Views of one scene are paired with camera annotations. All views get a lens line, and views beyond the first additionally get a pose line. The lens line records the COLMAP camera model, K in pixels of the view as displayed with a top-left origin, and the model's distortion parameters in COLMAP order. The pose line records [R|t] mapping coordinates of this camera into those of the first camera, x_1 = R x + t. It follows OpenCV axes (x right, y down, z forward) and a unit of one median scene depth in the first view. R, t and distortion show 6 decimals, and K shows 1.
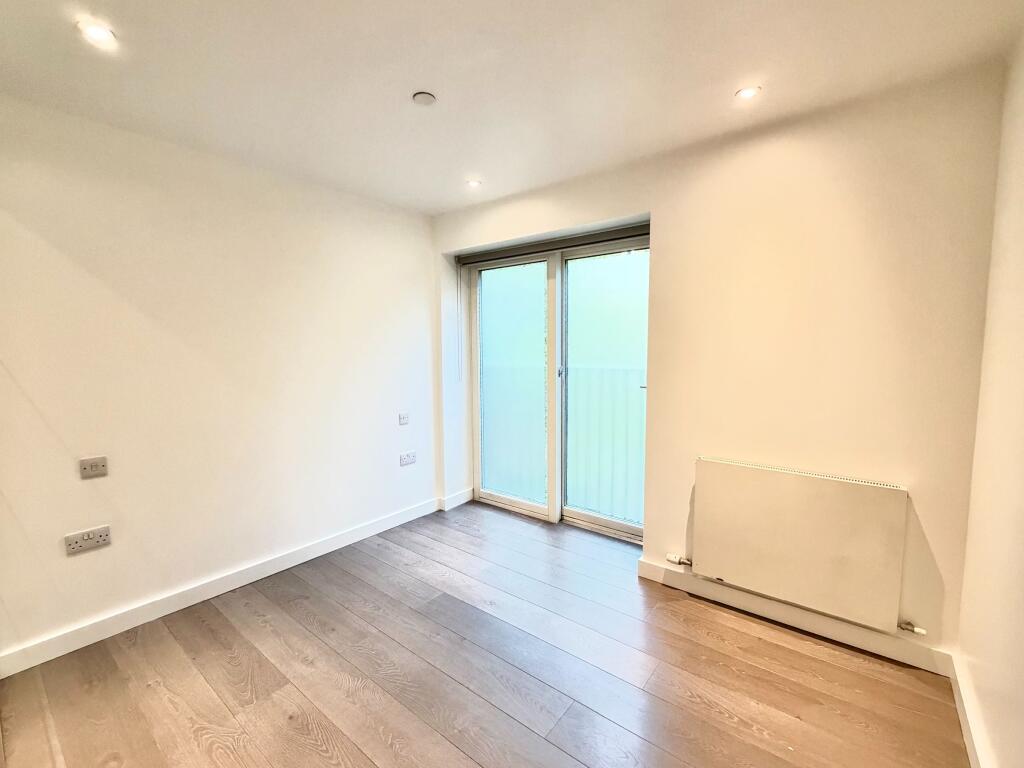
lens RADIAL K [[443.1, 0, 512.2], [0, 443.1, 383.3], [0, 0, 1]] dist [-0.000628, -0.000018]
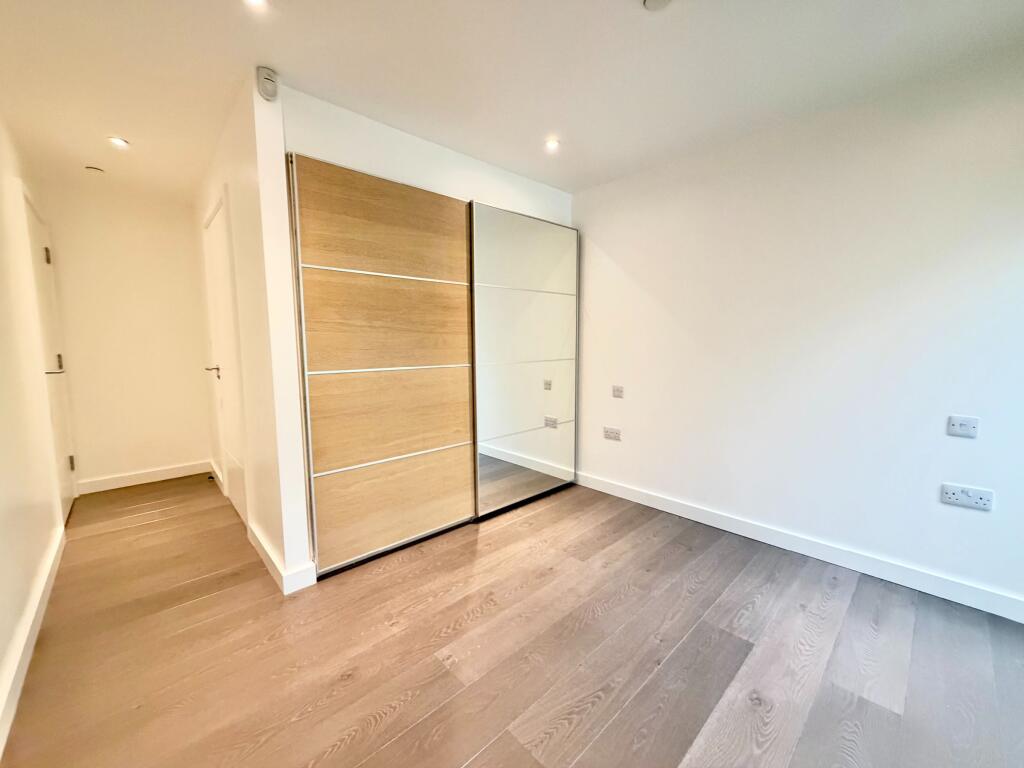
lens RADIAL K [[408.7, 0, 512.1], [0, 408.7, 384.9], [0, 0, 1]] dist [0.000905, 0.000161]
pose [[-0.144173, 0.108209, -0.983618, 0.553865], [-0.078183, 0.989650, 0.120333, 0.010594], [0.986459, 0.094251, -0.134221, 0.726267]]
